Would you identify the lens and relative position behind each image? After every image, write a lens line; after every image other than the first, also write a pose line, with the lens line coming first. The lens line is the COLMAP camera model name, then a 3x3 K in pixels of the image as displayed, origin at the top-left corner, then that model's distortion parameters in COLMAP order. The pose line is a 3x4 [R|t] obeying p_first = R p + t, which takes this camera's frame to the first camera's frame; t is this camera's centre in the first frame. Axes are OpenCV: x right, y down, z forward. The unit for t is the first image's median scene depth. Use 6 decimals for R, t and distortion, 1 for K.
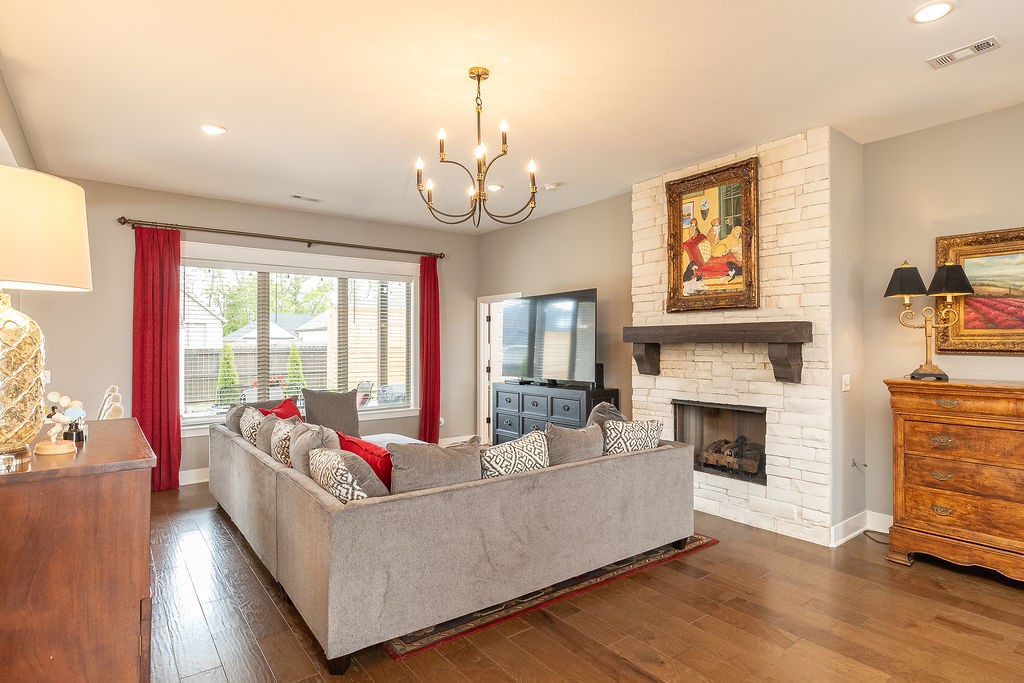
lens RADIAL K [[546.4, 0, 511.0], [0, 546.4, 338.9], [0, 0, 1]] dist [-0.002756, -0.000103]
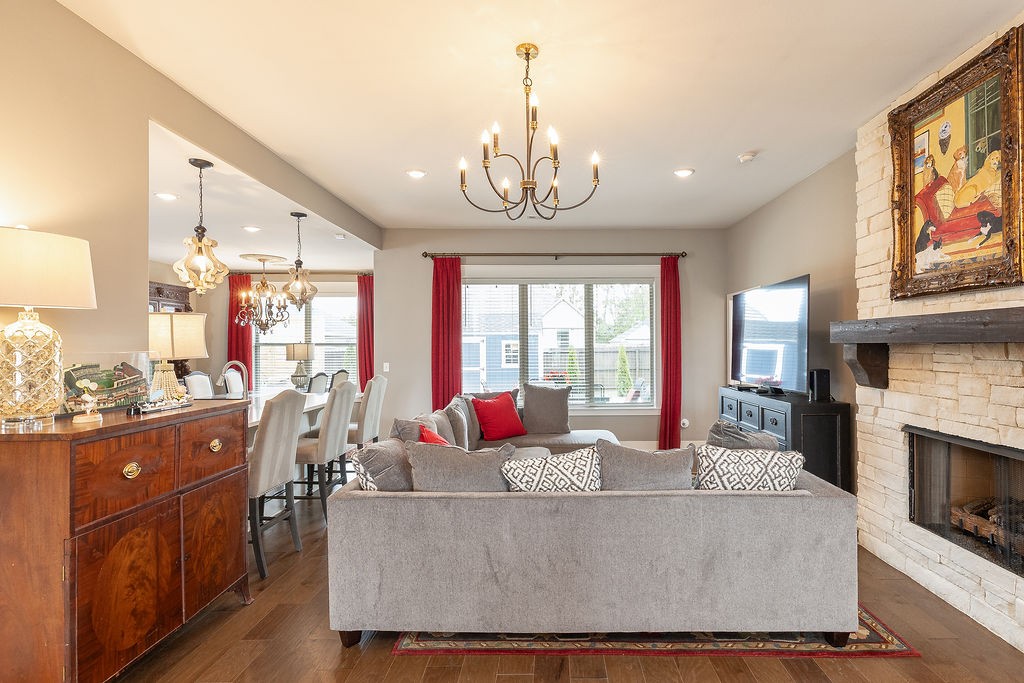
lens RADIAL K [[485.8, 0, 513.7], [0, 485.8, 344.1], [0, 0, 1]] dist [0.002890, -0.000094]
pose [[0.801794, -0.000978, -0.597600, 0.297222], [0.006327, 0.999957, 0.006852, 0.001197], [0.597568, -0.009275, 0.801765, 0.232981]]
